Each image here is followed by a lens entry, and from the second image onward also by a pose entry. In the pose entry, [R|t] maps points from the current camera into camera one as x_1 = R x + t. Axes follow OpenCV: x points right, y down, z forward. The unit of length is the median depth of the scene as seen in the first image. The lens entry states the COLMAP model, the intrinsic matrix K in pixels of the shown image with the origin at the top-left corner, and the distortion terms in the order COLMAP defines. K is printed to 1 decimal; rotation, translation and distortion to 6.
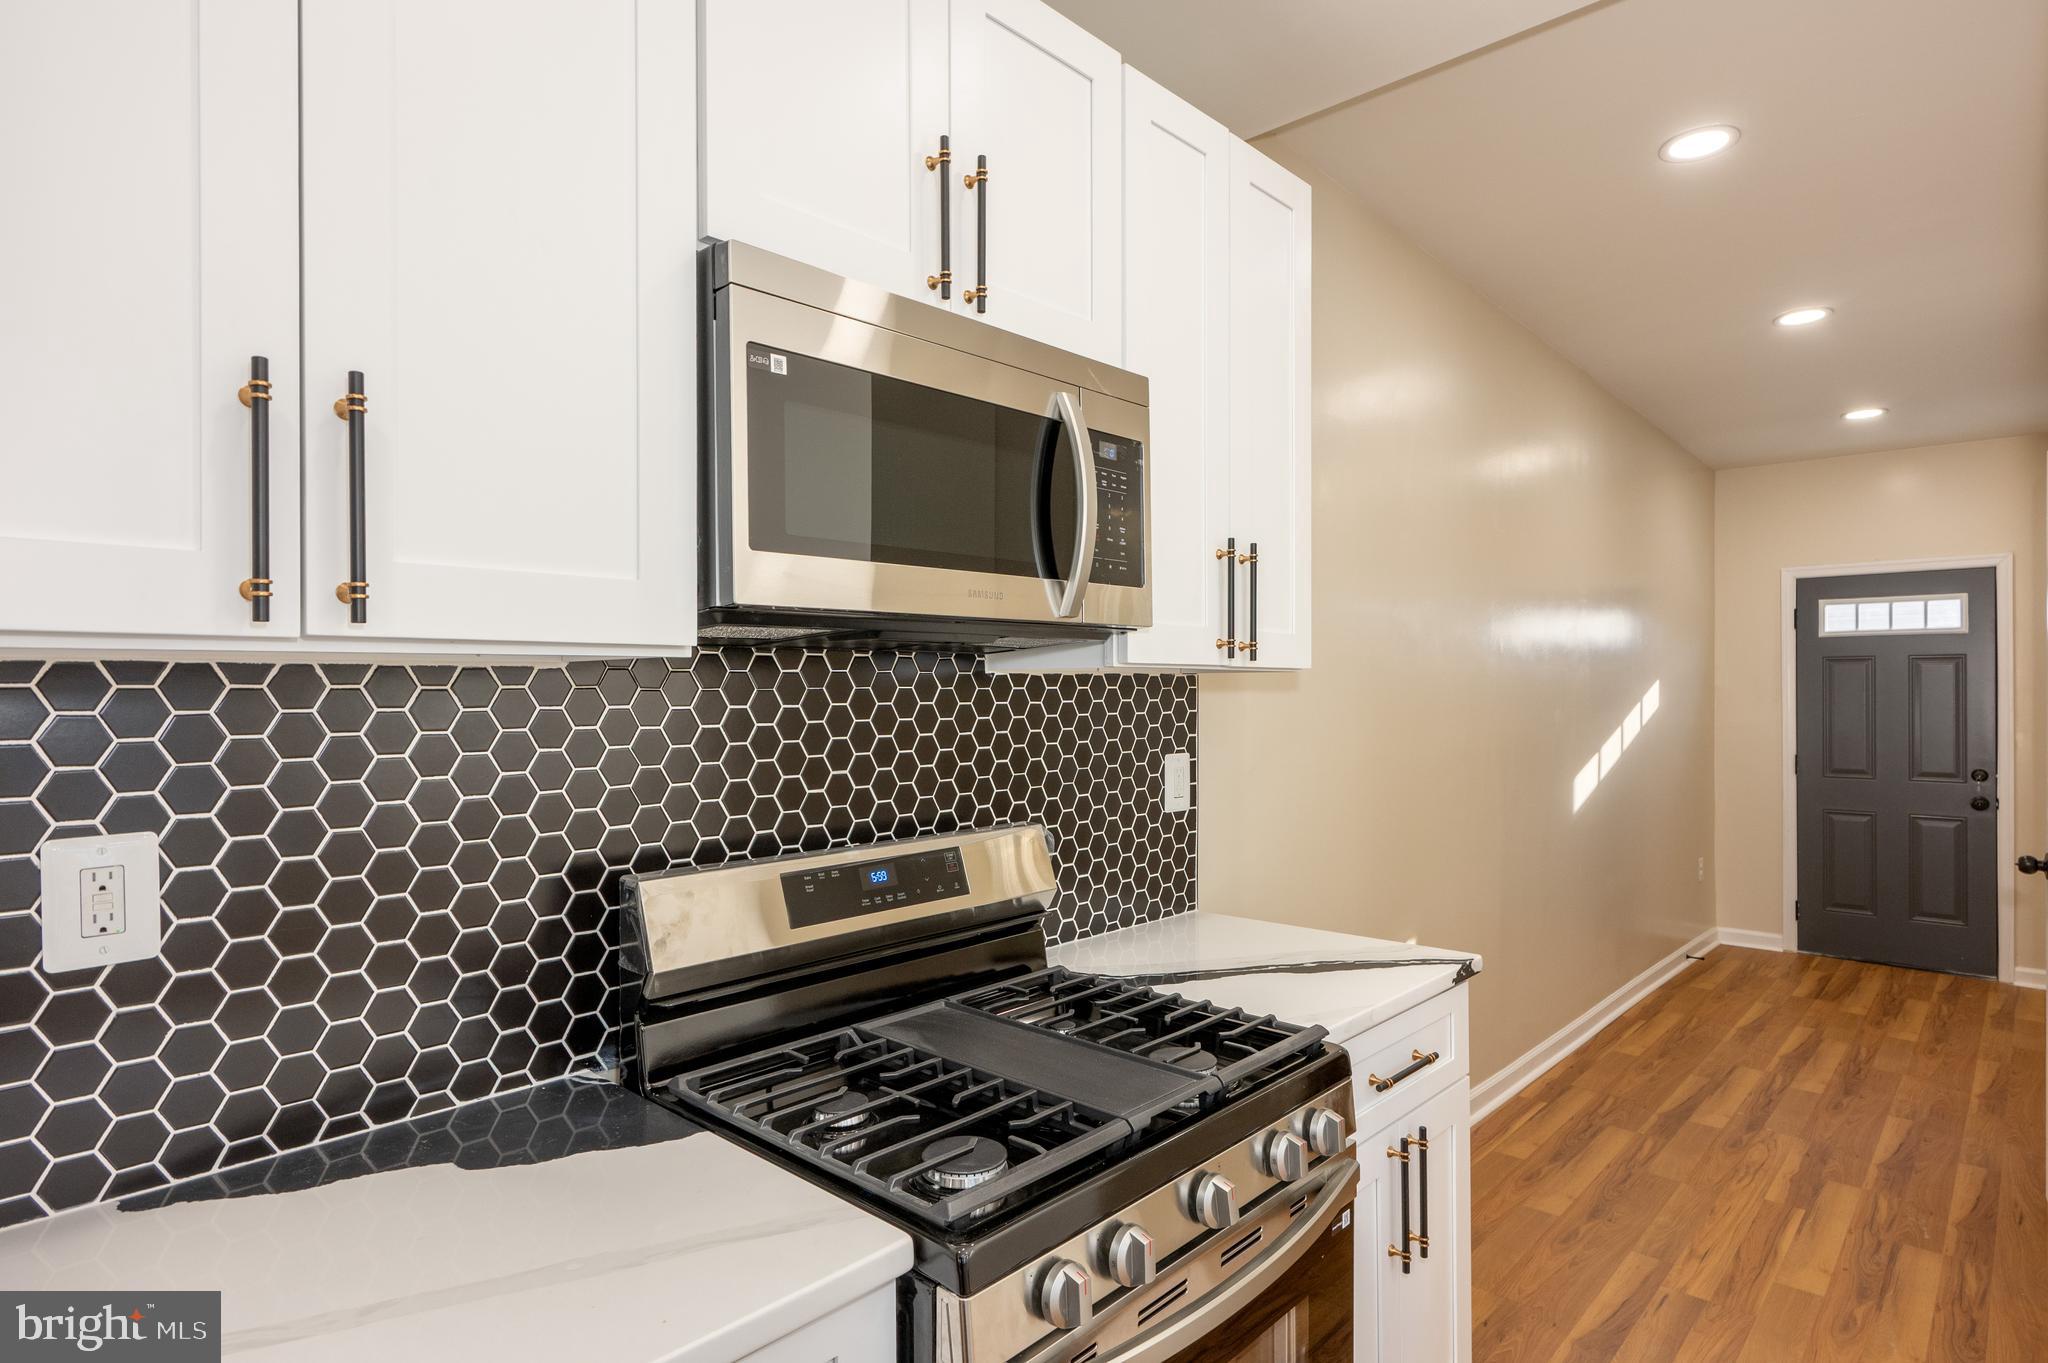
lens RADIAL K [[1117.7, 0, 1024.0], [0, 1117.7, 681.5], [0, 0, 1]] dist [-0.000492, 0.000521]
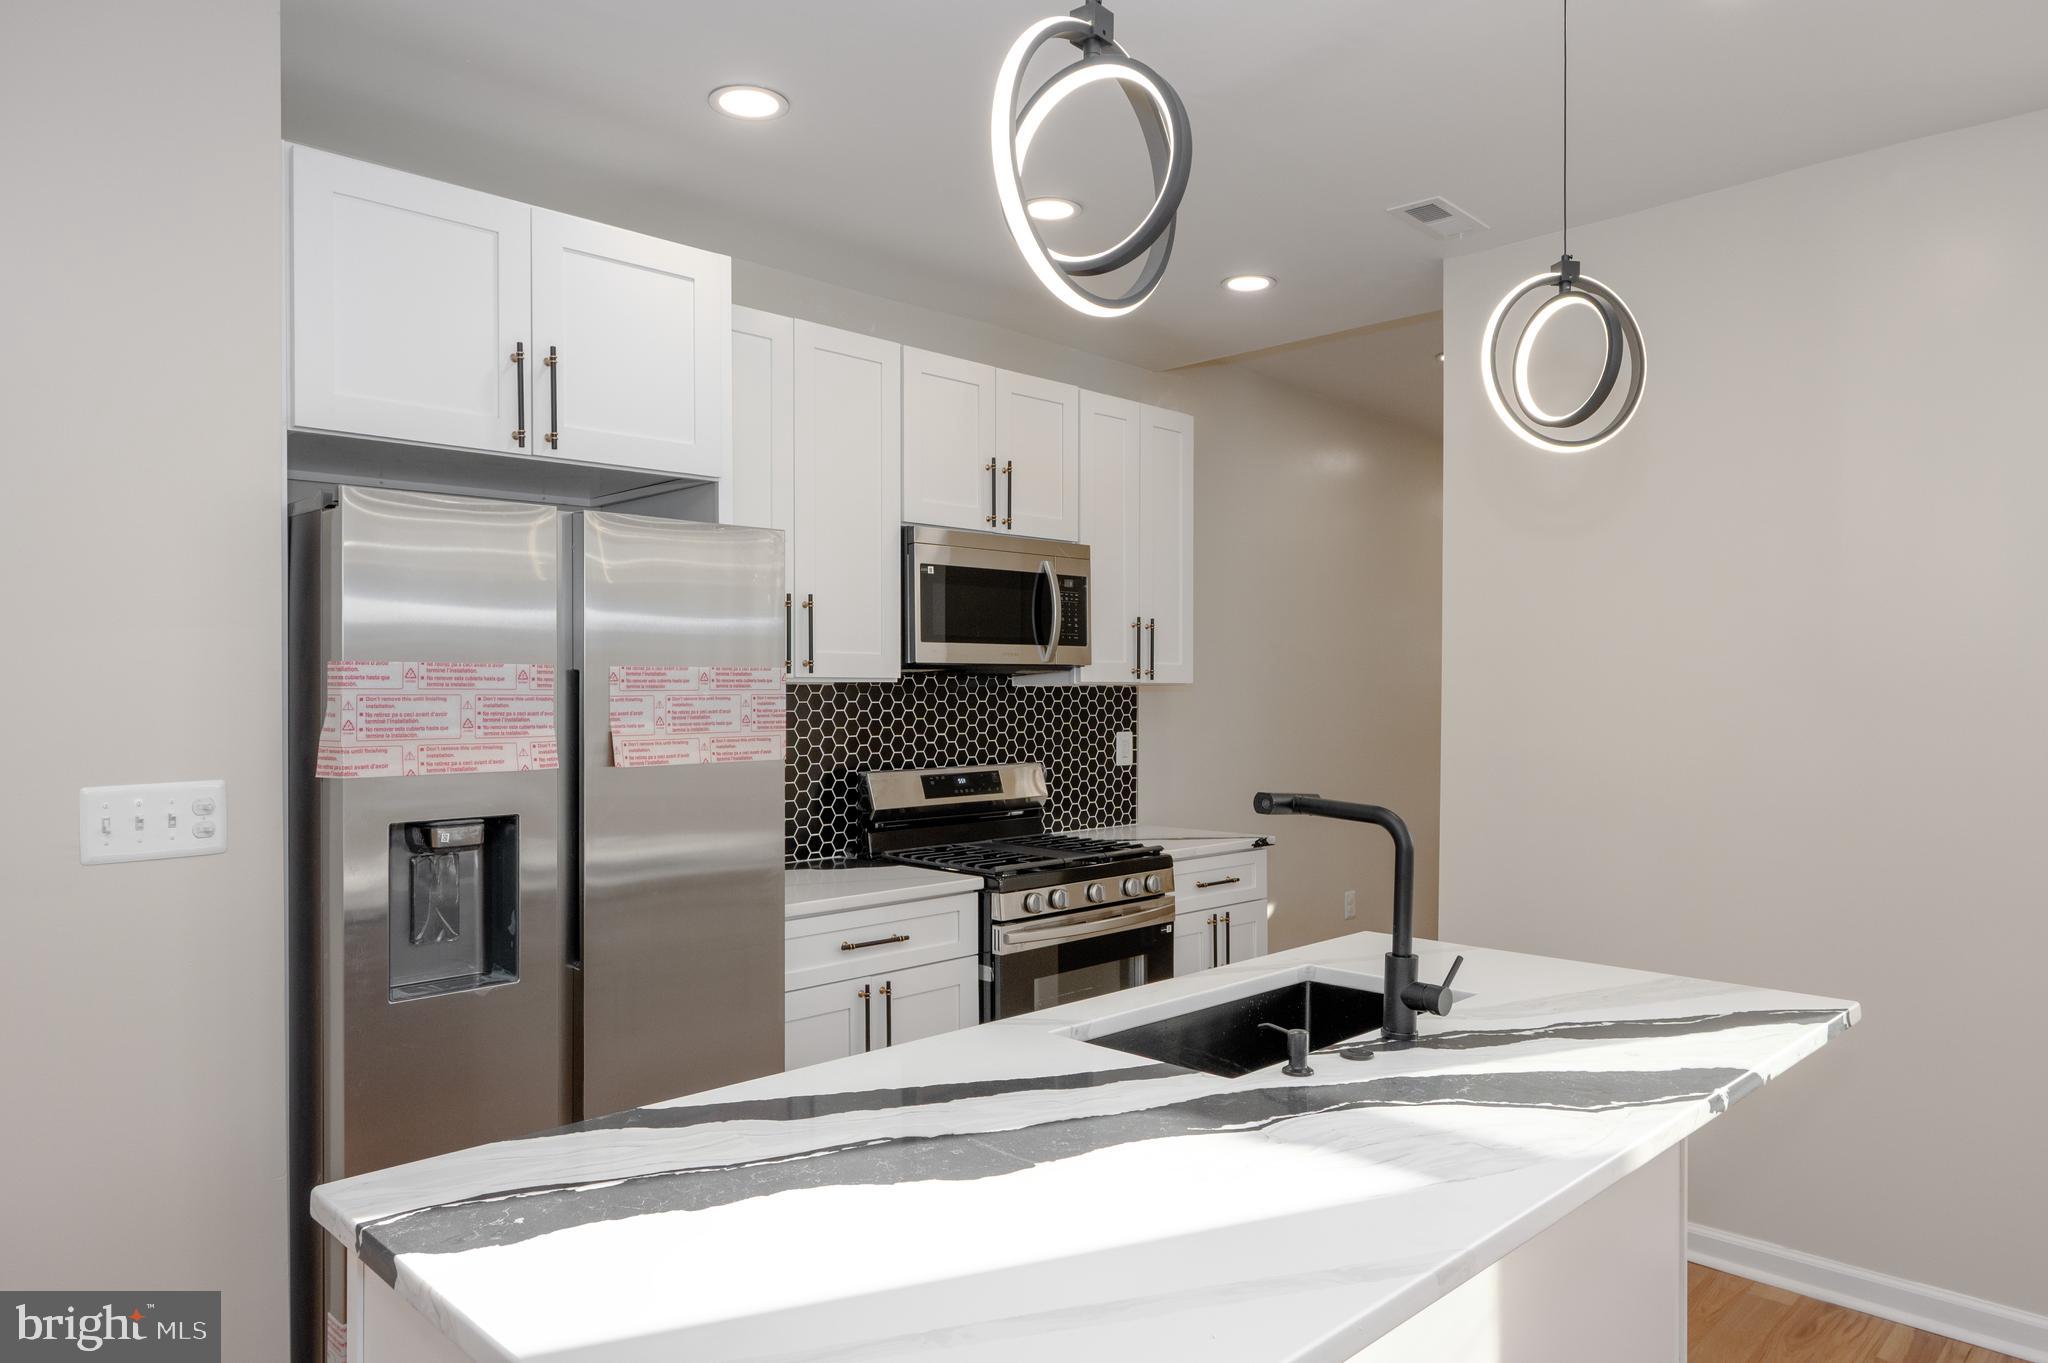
lens RADIAL K [[1313.7, 0, 1024.0], [0, 1313.7, 681.5], [0, 0, 1]] dist [-0.004551, -0.001324]
pose [[0.999327, 0.003522, -0.036520, 0.074795], [-0.003589, 0.999992, -0.001756, -0.012411], [0.036513, 0.001886, 0.999331, -1.387123]]
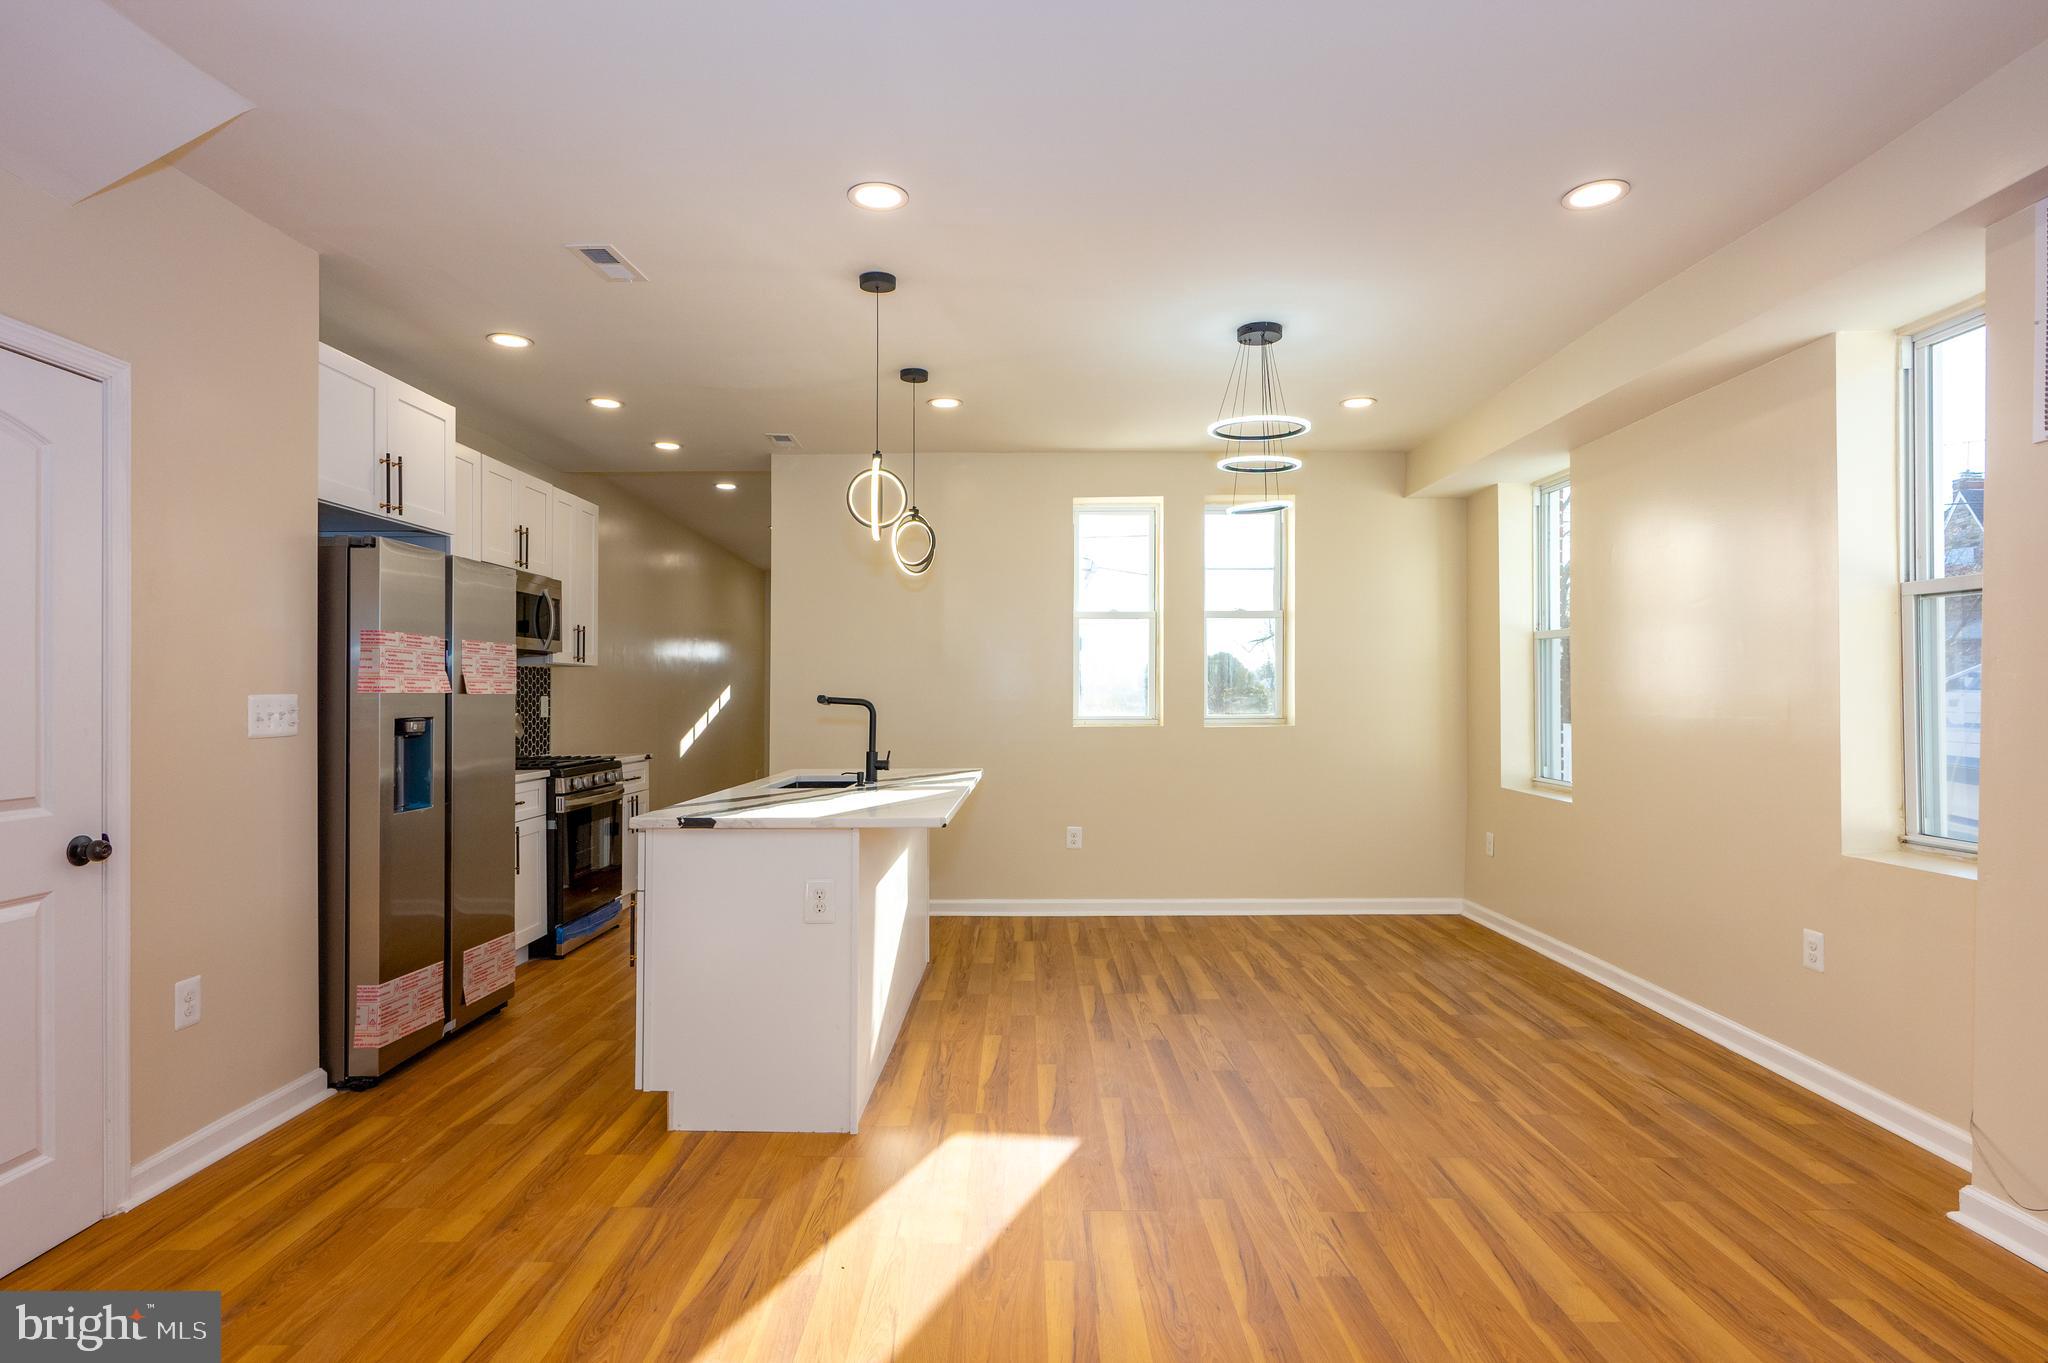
lens RADIAL K [[1036.2, 0, 1024.0], [0, 1036.2, 681.5], [0, 0, 1]] dist [-0.001263, -0.000040]
pose [[0.736374, 0.011173, 0.676482, -0.965133], [-0.004084, 0.999919, -0.012069, 0.072179], [-0.676562, 0.006124, 0.736360, -2.251190]]
